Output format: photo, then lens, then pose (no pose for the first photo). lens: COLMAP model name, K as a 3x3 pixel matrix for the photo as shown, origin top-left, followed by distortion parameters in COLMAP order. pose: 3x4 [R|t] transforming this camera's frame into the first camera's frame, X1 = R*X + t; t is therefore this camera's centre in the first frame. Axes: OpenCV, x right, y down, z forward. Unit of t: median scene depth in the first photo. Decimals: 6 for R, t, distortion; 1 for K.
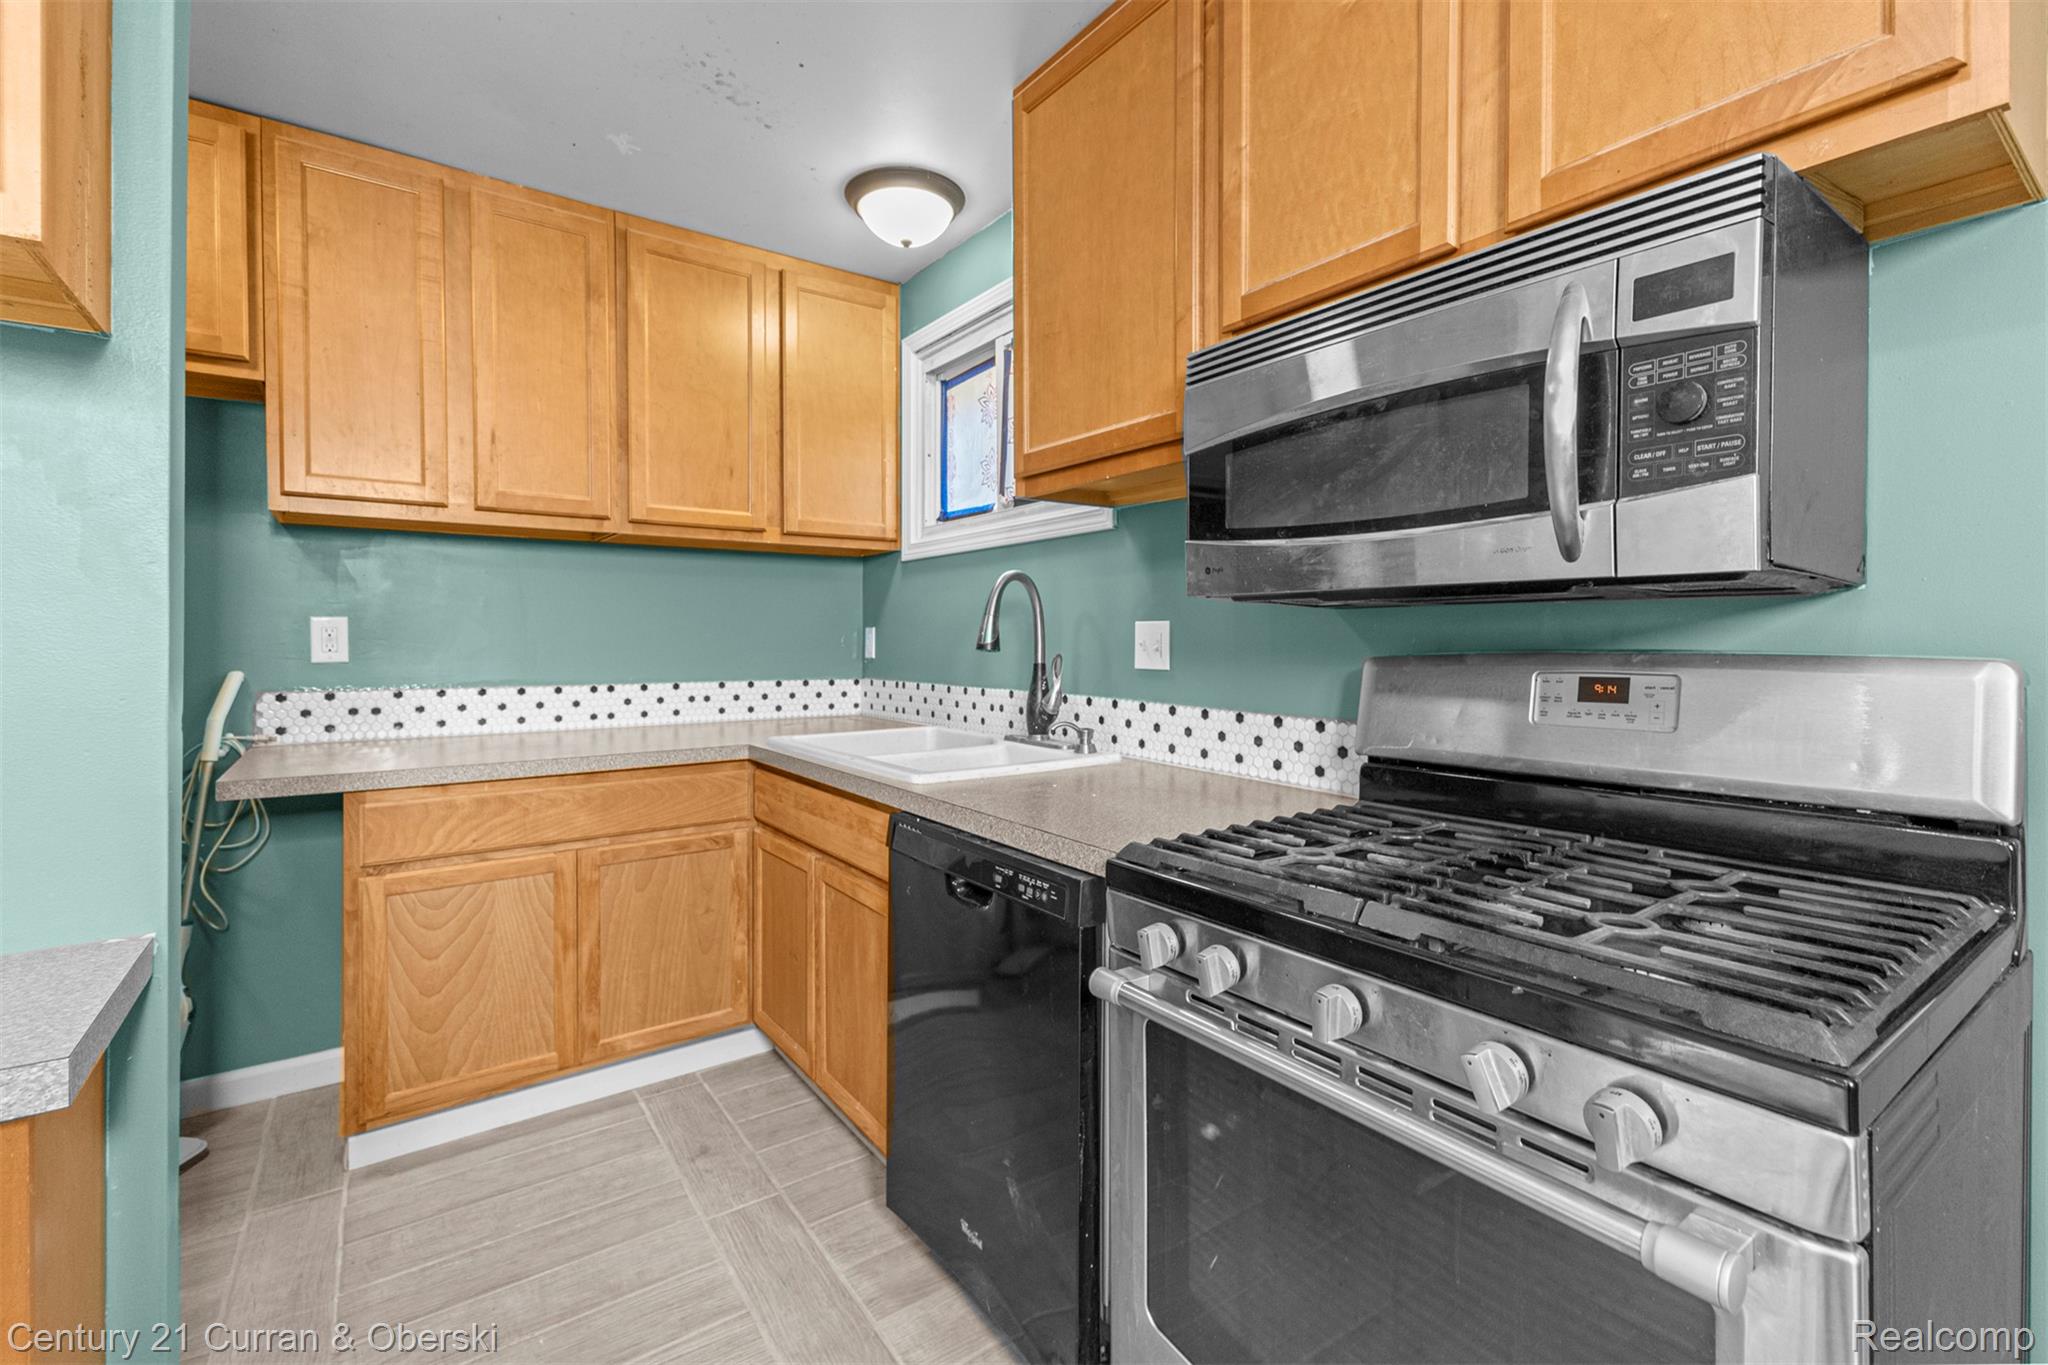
lens RADIAL K [[892.9, 0, 1025.4], [0, 892.9, 647.9], [0, 0, 1]] dist [0.010012, 0.000207]
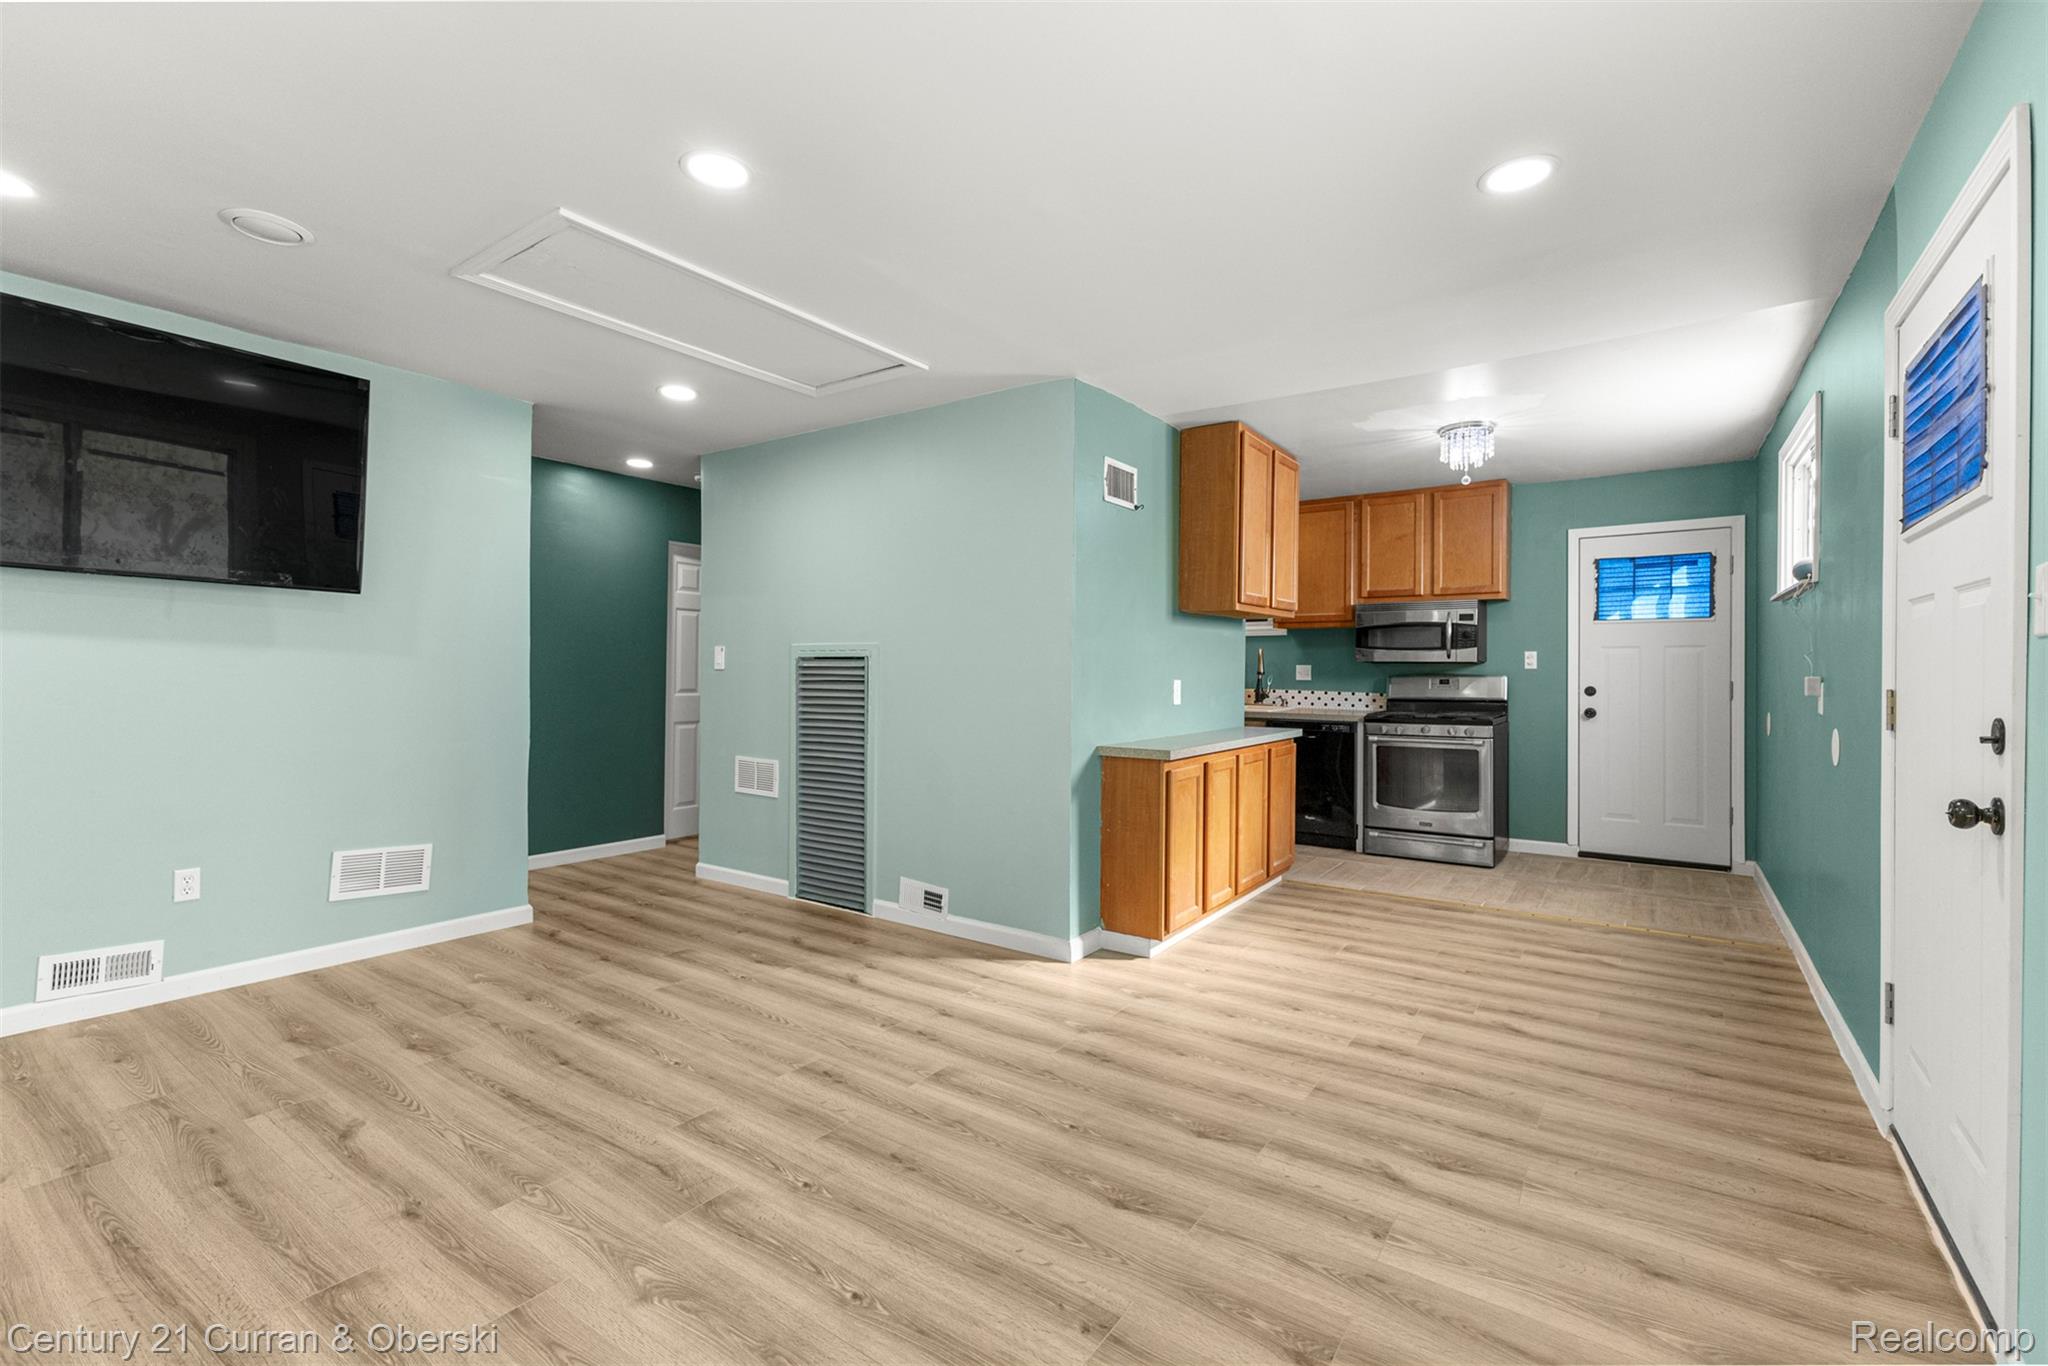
lens RADIAL K [[882.4, 0, 1026.2], [0, 882.4, 674.2], [0, 0, 1]] dist [0.010897, -0.000982]
pose [[0.946616, -0.000178, 0.322363, -2.051260], [0.000063, 1.000000, 0.000368, 0.001852], [-0.322363, -0.000328, 0.946616, -1.899500]]
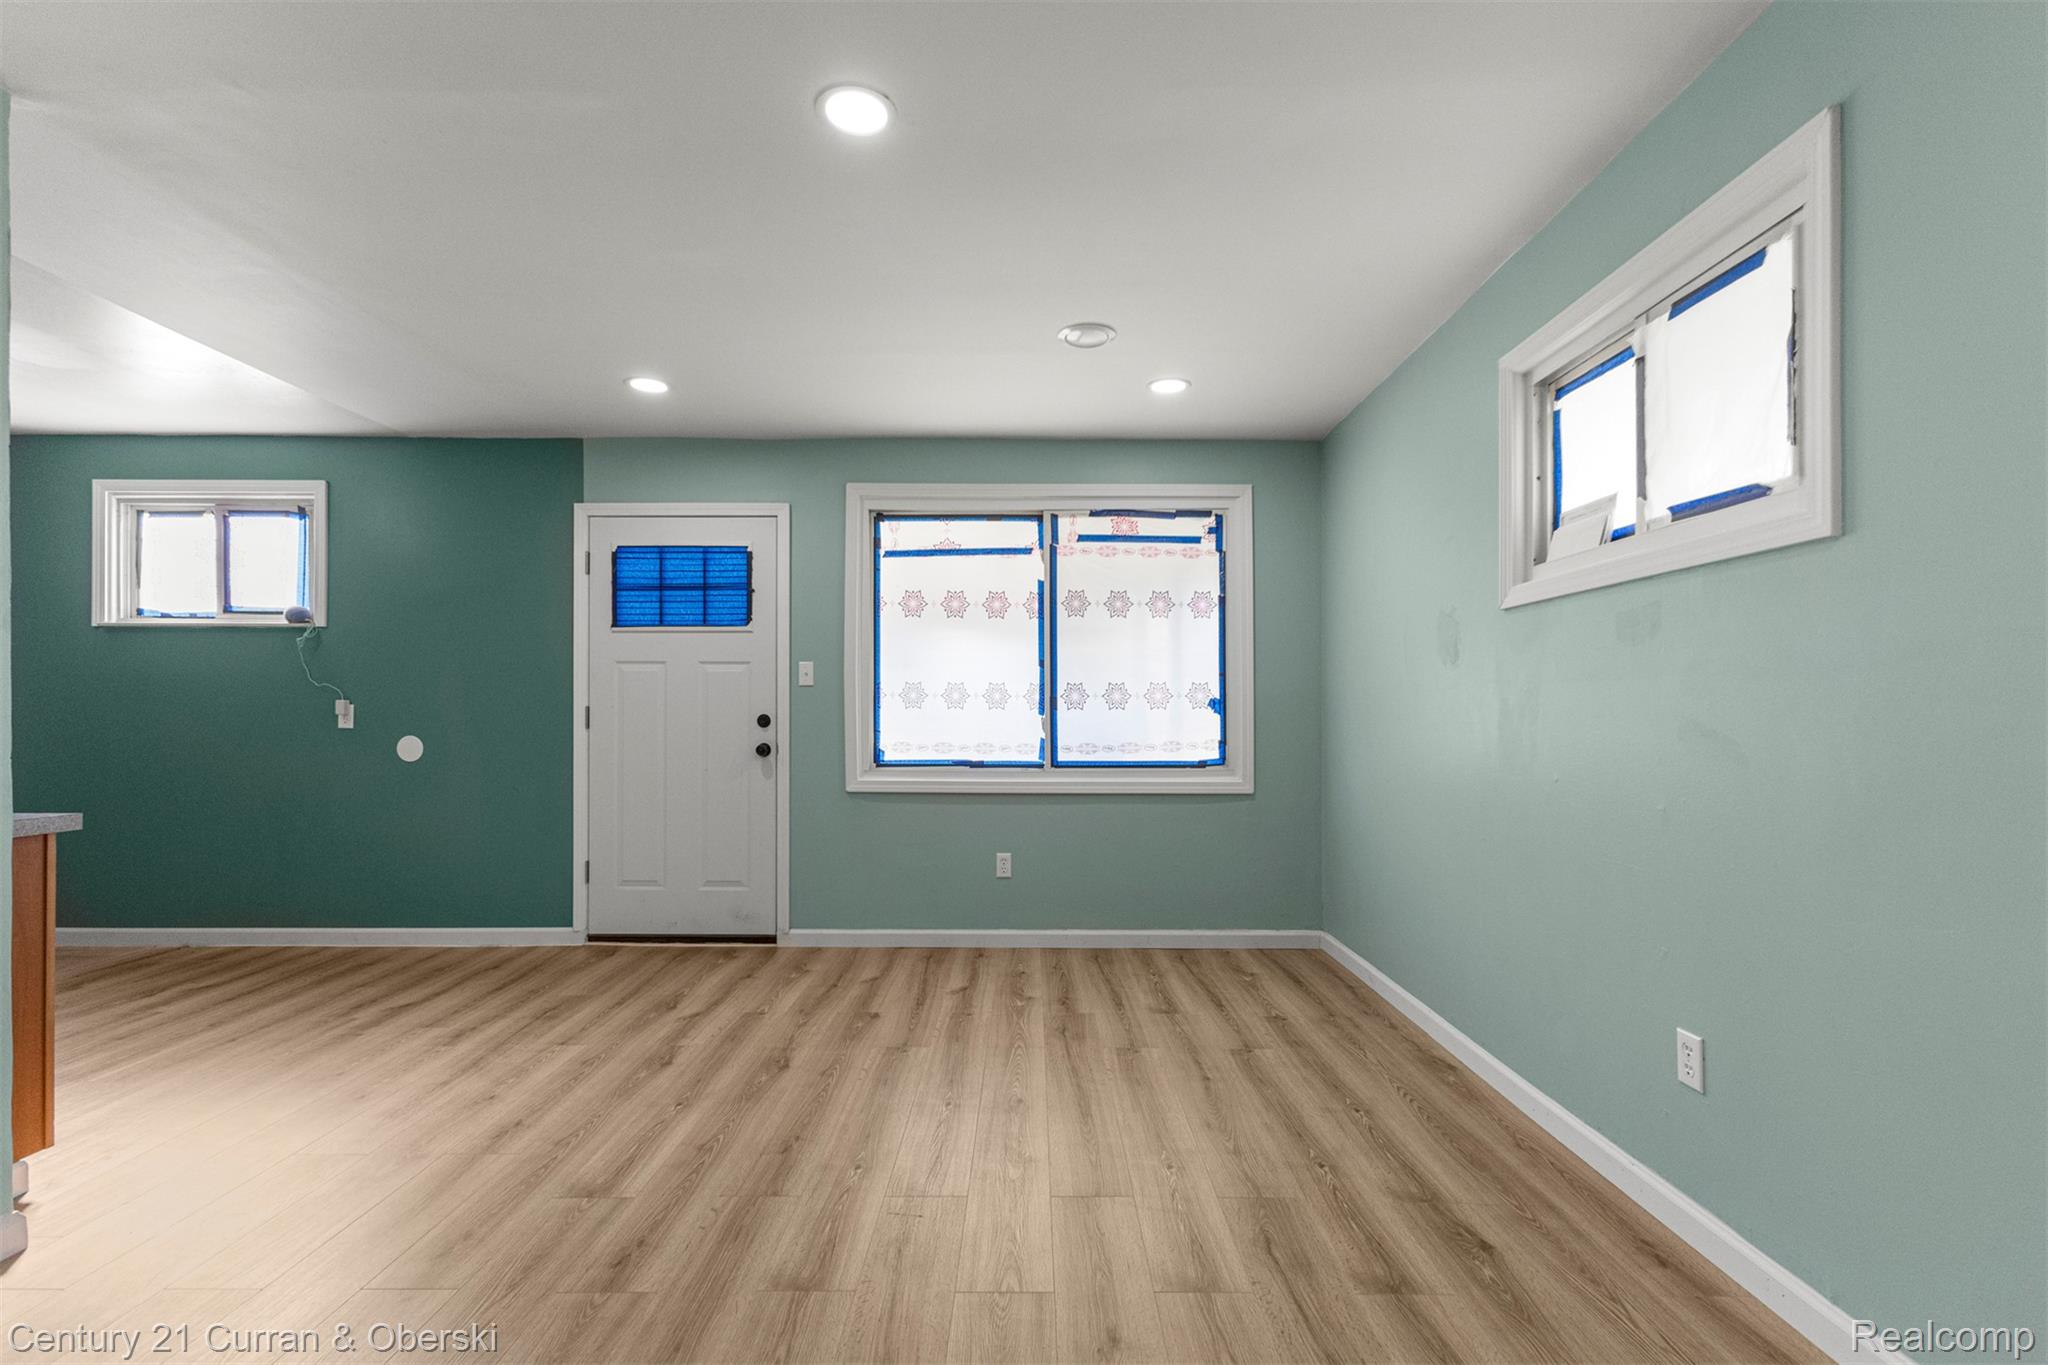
lens RADIAL K [[903.4, 0, 1027.5], [0, 903.4, 717.3], [0, 0, 1]] dist [0.005893, 0.000117]
pose [[-0.807529, -0.004412, 0.589812, -2.837510], [0.000046, 0.999972, 0.007542, 0.033076], [-0.589829, 0.006118, -0.807505, 0.058742]]
